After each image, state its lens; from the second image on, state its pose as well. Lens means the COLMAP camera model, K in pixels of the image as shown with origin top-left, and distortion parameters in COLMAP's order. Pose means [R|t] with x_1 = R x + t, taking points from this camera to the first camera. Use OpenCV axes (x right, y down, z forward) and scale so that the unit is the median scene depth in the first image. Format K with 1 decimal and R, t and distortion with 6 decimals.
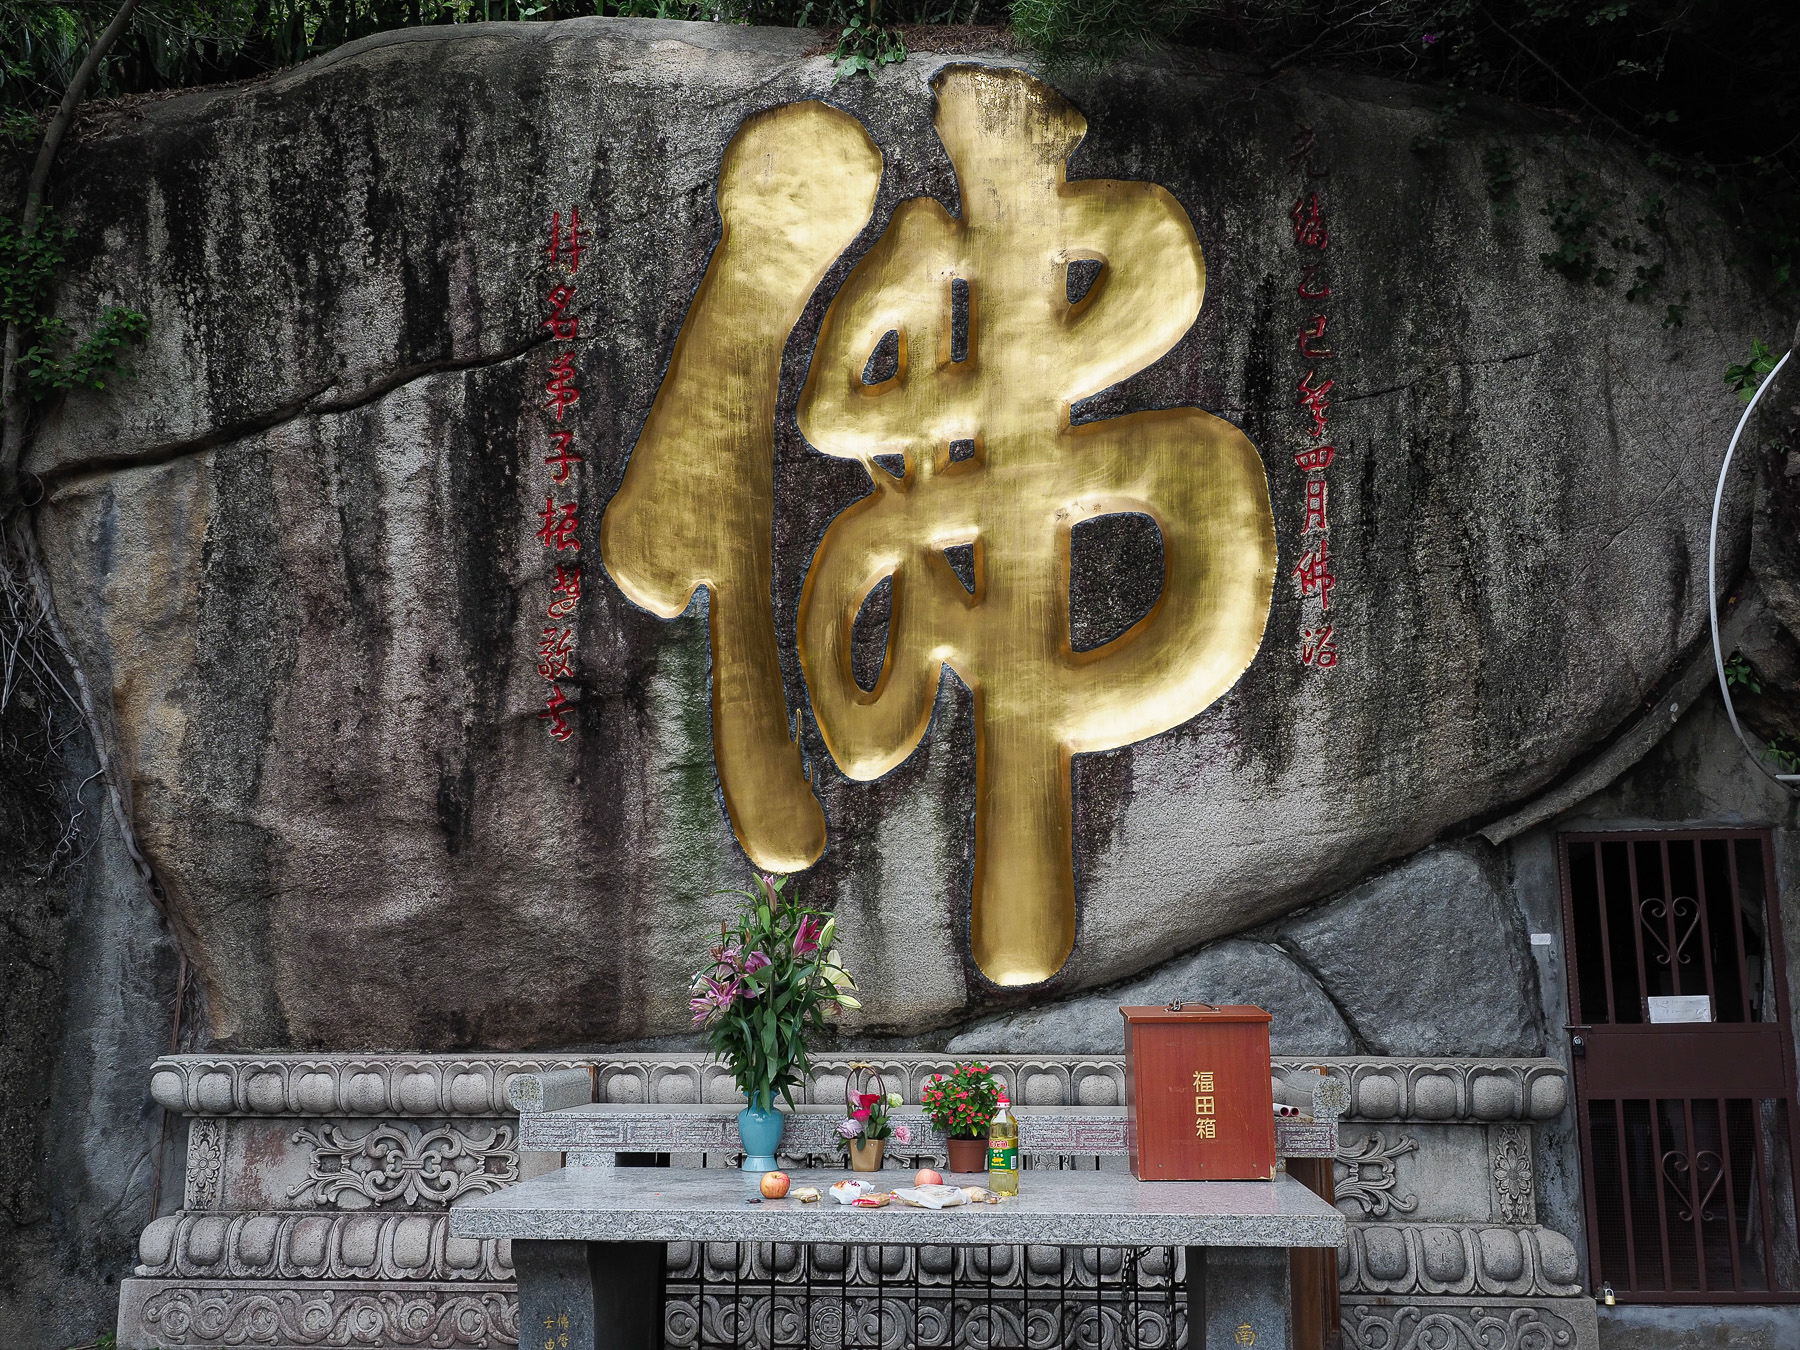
lens RADIAL K [[1686.0, 0, 895.2], [0, 1686.0, 671.3], [0, 0, 1]] dist [-0.023560, 0.000000]
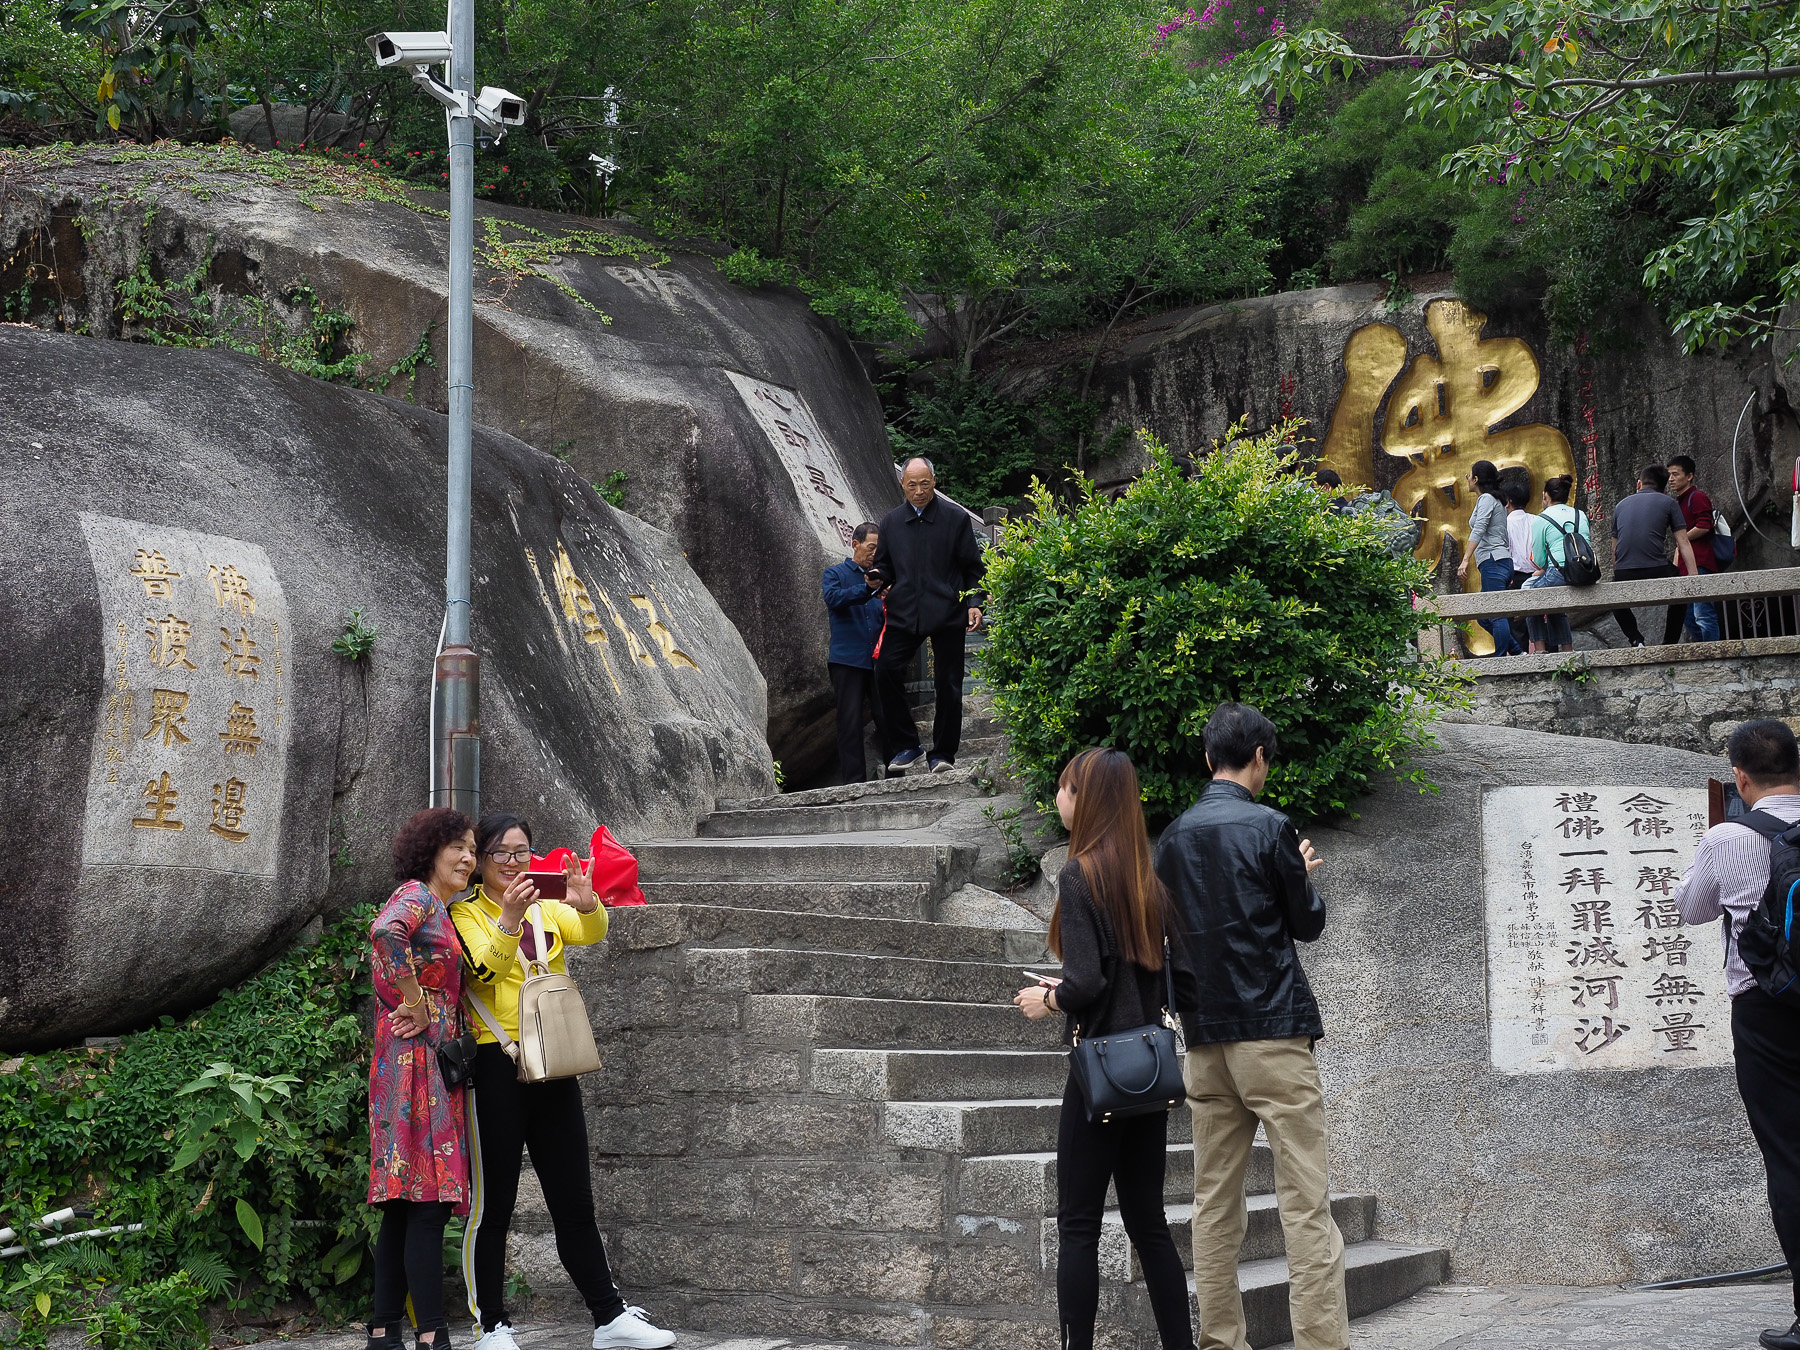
lens RADIAL K [[2215.9, 0, 898.9], [0, 2215.9, 666.4], [0, 0, 1]] dist [-0.014125, 0.000000]
pose [[0.953044, -0.067487, -0.295216, 0.219821], [0.068192, 0.997641, -0.007919, 0.172351], [0.295054, -0.012584, 0.955398, -2.503059]]
